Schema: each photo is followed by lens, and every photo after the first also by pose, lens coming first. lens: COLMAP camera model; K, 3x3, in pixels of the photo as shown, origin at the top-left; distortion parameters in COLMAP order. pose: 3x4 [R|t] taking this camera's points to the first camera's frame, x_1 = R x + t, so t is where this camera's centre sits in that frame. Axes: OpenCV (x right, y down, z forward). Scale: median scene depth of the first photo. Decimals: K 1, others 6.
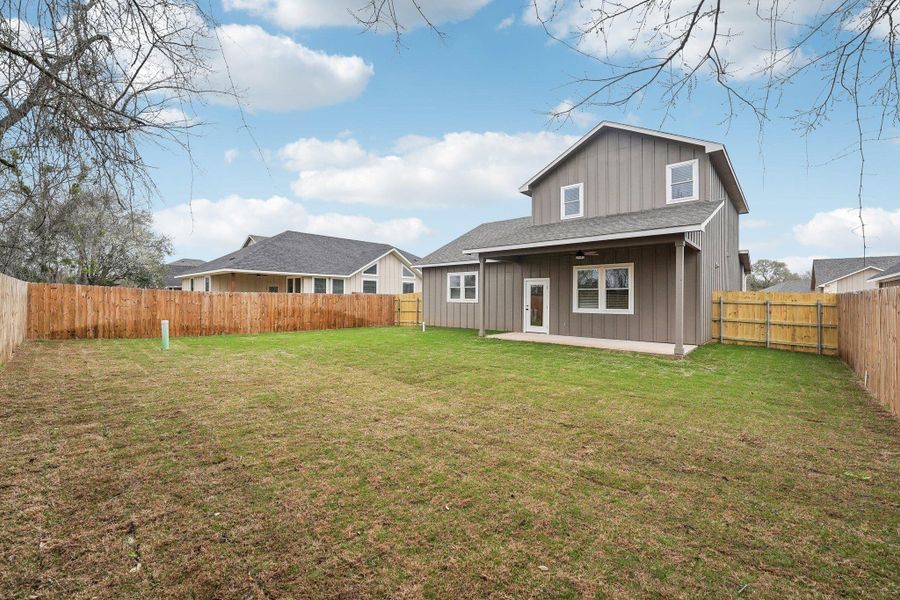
lens RADIAL K [[382.1, 0, 447.8], [0, 382.1, 301.0], [0, 0, 1]] dist [-0.025465, 0.002000]
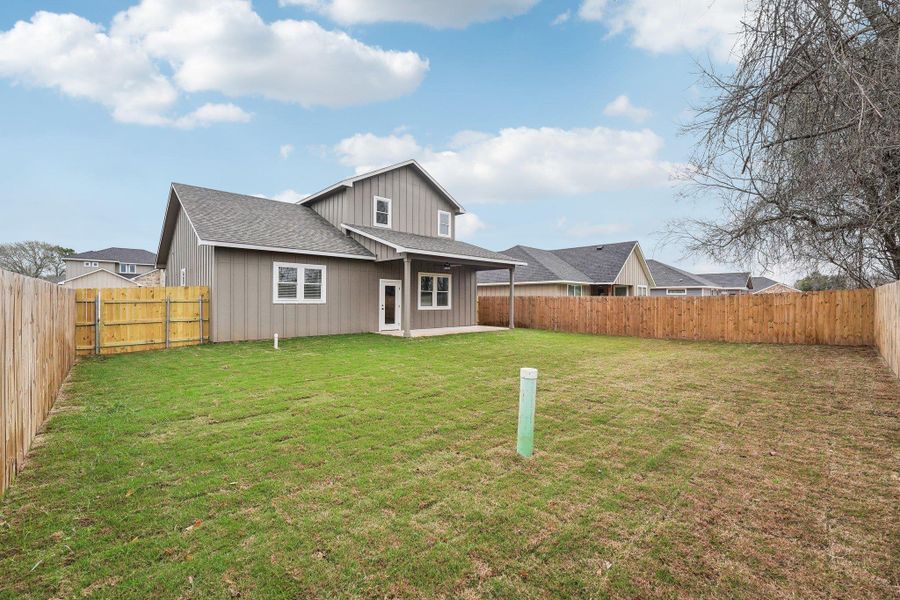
lens RADIAL K [[382.1, 0, 448.0], [0, 382.1, 296.4], [0, 0, 1]] dist [-0.025465, 0.002000]
pose [[0.040913, -0.002964, 0.999158, -0.831543], [-0.004707, 0.999984, 0.003159, -0.016252], [-0.999152, -0.004832, 0.040898, 0.791780]]
